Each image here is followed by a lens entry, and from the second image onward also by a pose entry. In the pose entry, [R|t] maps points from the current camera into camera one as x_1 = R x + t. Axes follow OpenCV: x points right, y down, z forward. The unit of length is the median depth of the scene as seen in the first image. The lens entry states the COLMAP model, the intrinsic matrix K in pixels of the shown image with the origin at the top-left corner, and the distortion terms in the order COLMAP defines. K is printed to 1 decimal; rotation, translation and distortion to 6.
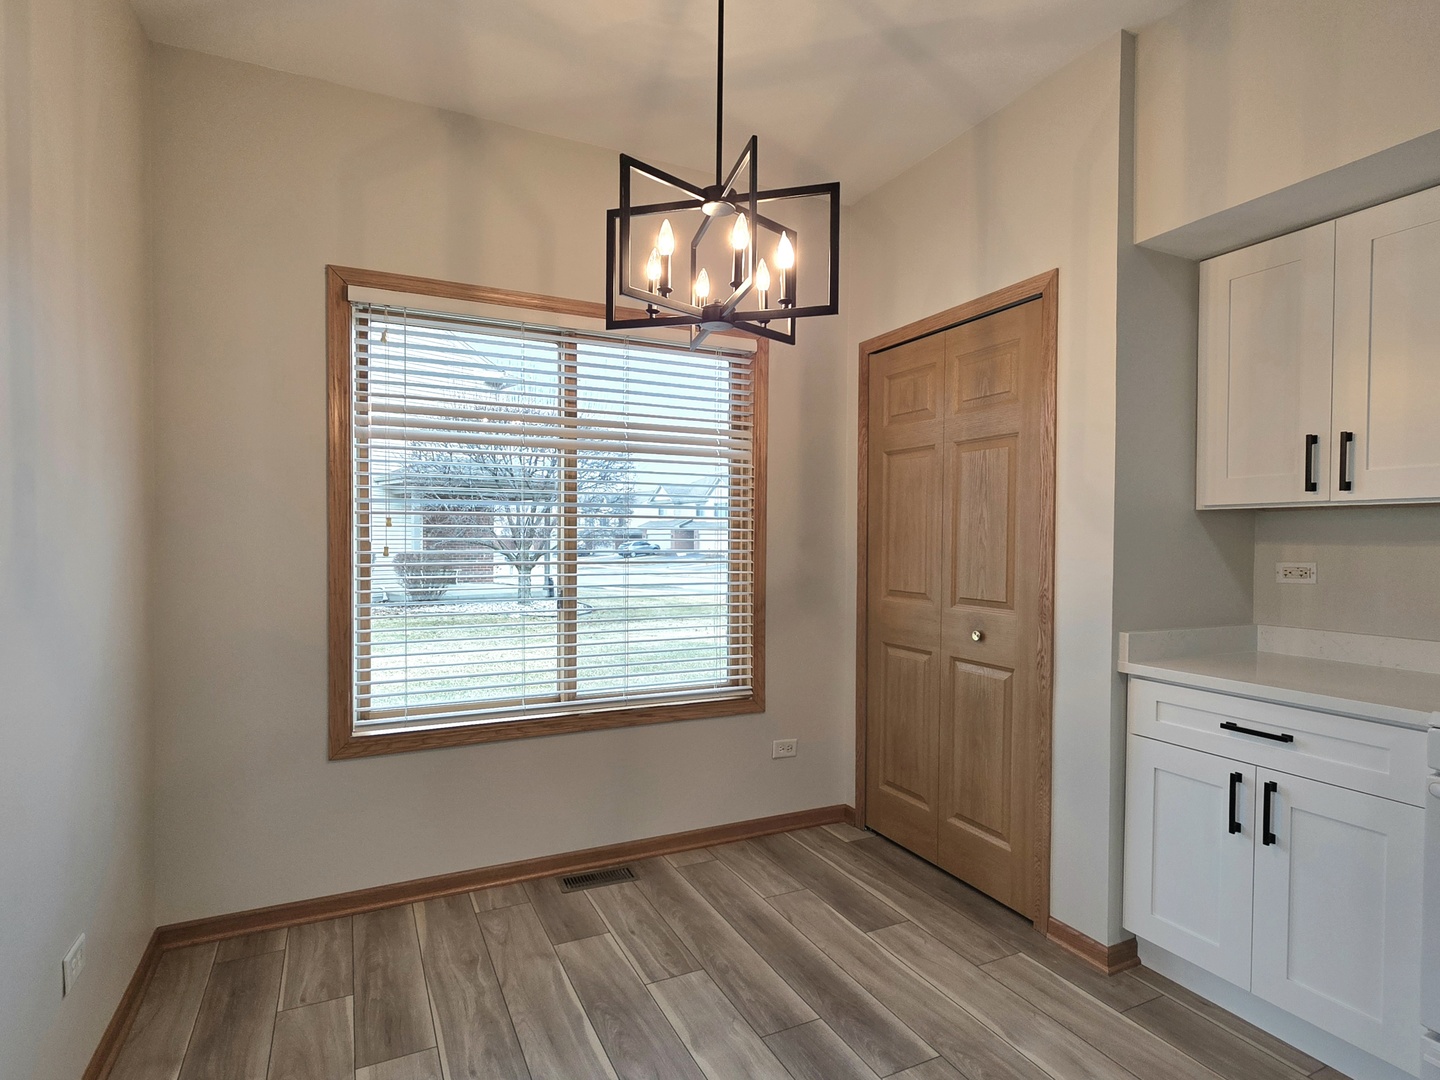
lens RADIAL K [[753.3, 0, 714.1], [0, 753.3, 532.1], [0, 0, 1]] dist [-0.002891, 0.011968]
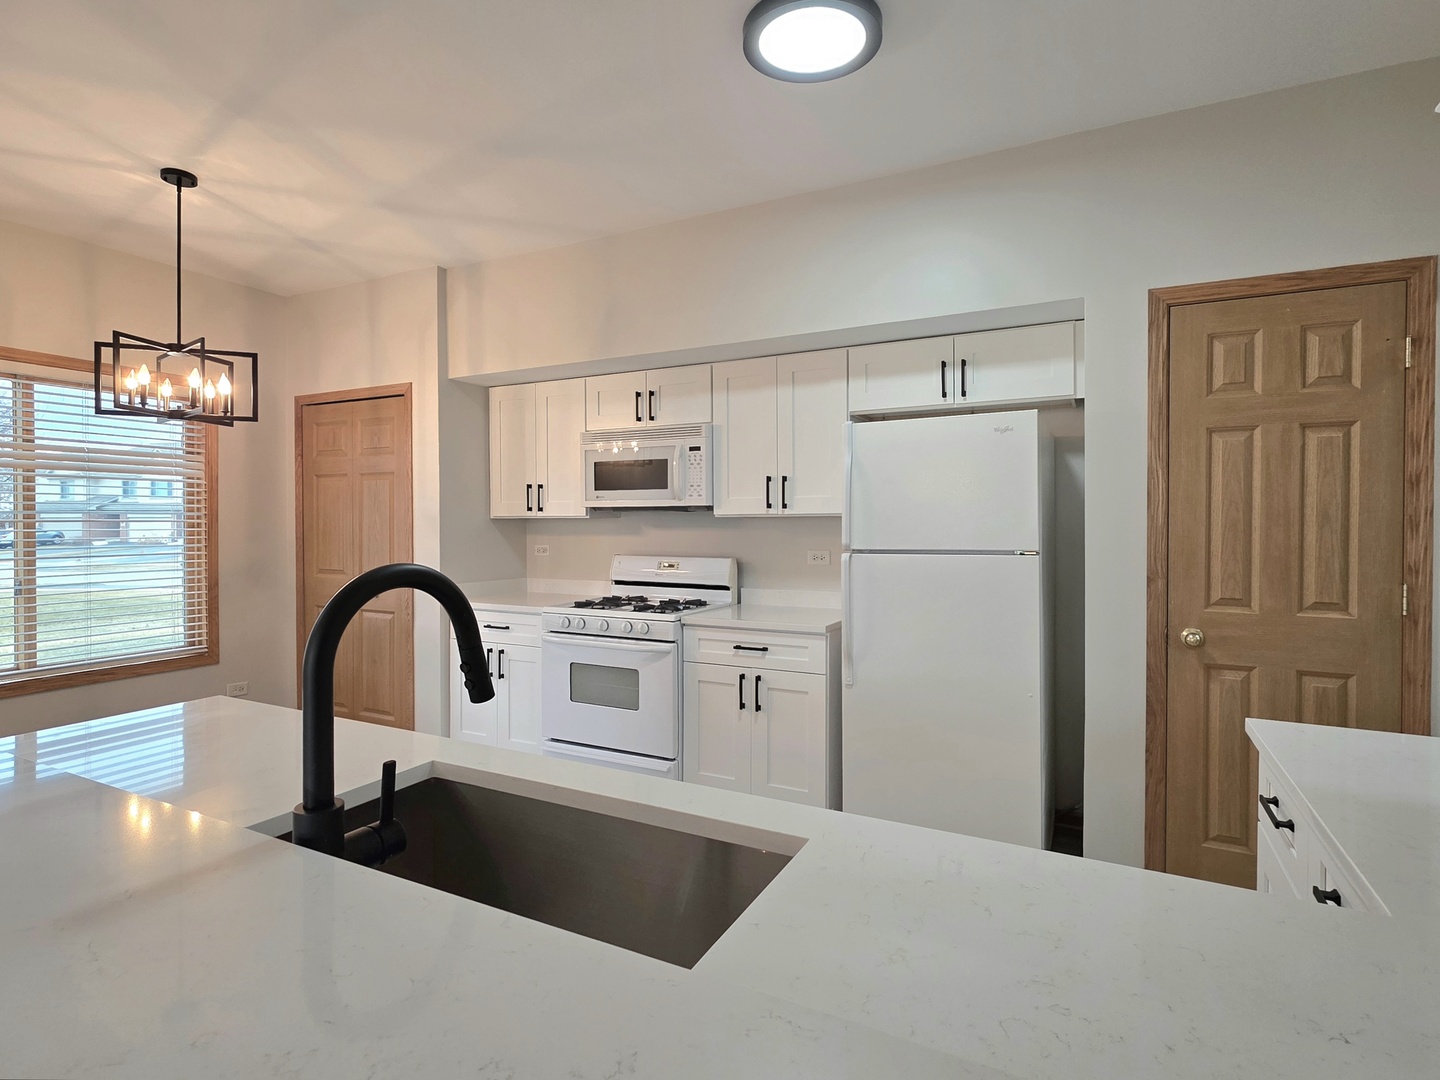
lens RADIAL K [[753.3, 0, 714.1], [0, 753.3, 532.1], [0, 0, 1]] dist [-0.002891, 0.011968]
pose [[0.800476, -0.014523, 0.599189, -0.032095], [0.000148, 0.999711, 0.024033, -0.032339], [-0.599365, -0.019149, 0.800247, -0.675875]]
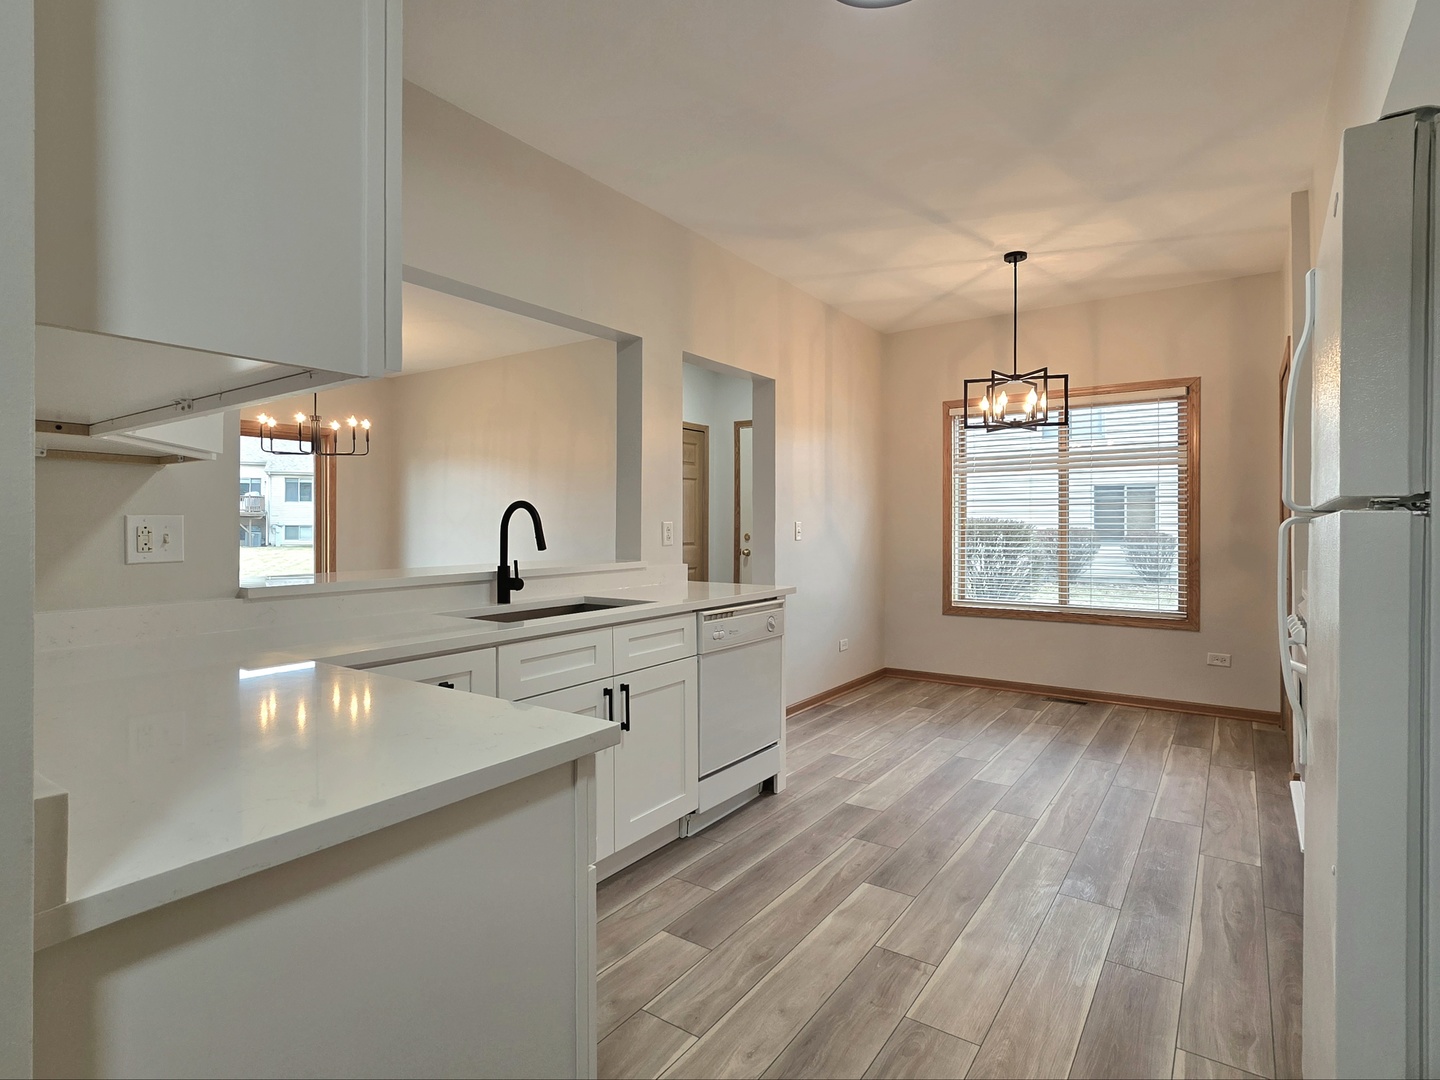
lens RADIAL K [[753.3, 0, 714.1], [0, 753.3, 532.1], [0, 0, 1]] dist [-0.002891, 0.011968]
pose [[0.484255, 0.006744, -0.874901, 0.979151], [0.004516, 0.999938, 0.010207, 0.018701], [0.874915, -0.008894, 0.484194, -0.613071]]
